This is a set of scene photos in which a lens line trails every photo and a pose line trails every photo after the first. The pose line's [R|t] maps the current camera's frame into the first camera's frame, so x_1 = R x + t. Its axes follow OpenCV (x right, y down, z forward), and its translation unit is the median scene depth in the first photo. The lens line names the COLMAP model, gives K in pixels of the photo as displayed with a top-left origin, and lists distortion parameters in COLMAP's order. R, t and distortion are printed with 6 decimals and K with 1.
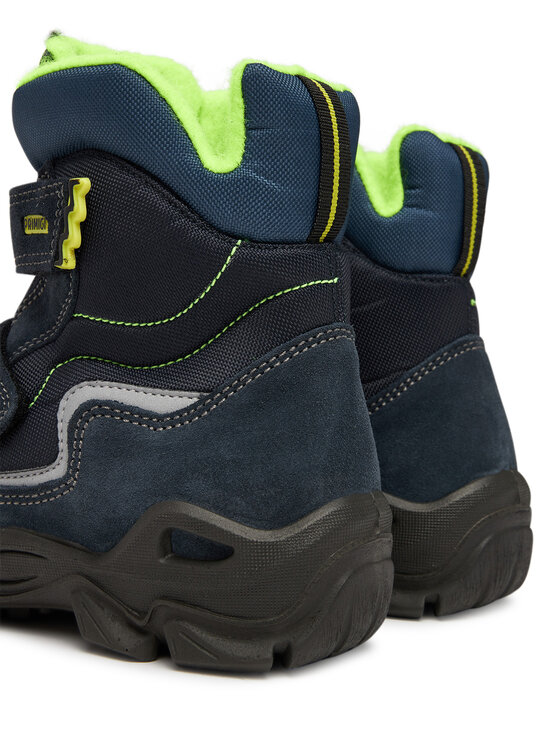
lens RADIAL K [[1149.0, 0, 280.0], [0, 1149.0, 373.0], [0, 0, 1]] dist [-0.081742, -0.025204]
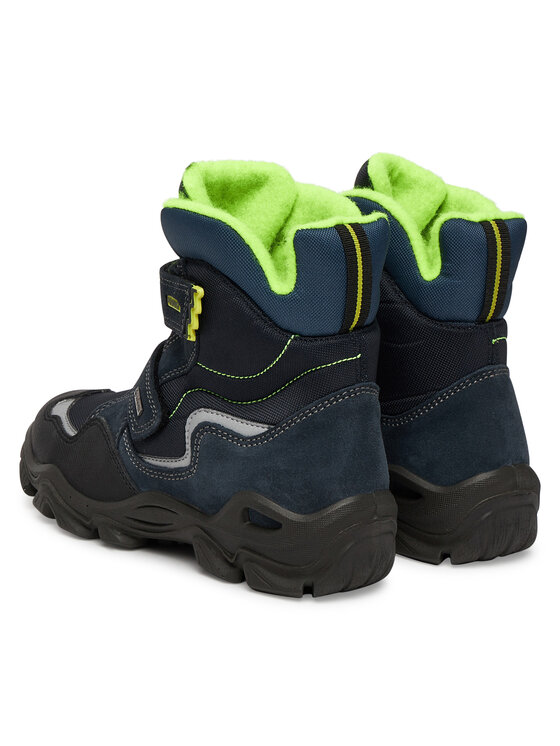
lens RADIAL K [[1886.1, 0, 280.0], [0, 1886.1, 373.0], [0, 0, 1]] dist [-0.056441, -0.045544]
pose [[0.973044, 0.062147, -0.222087, 0.514621], [-0.020415, 0.982437, 0.185473, -0.531447], [0.229713, -0.175939, 0.957224, -1.472109]]
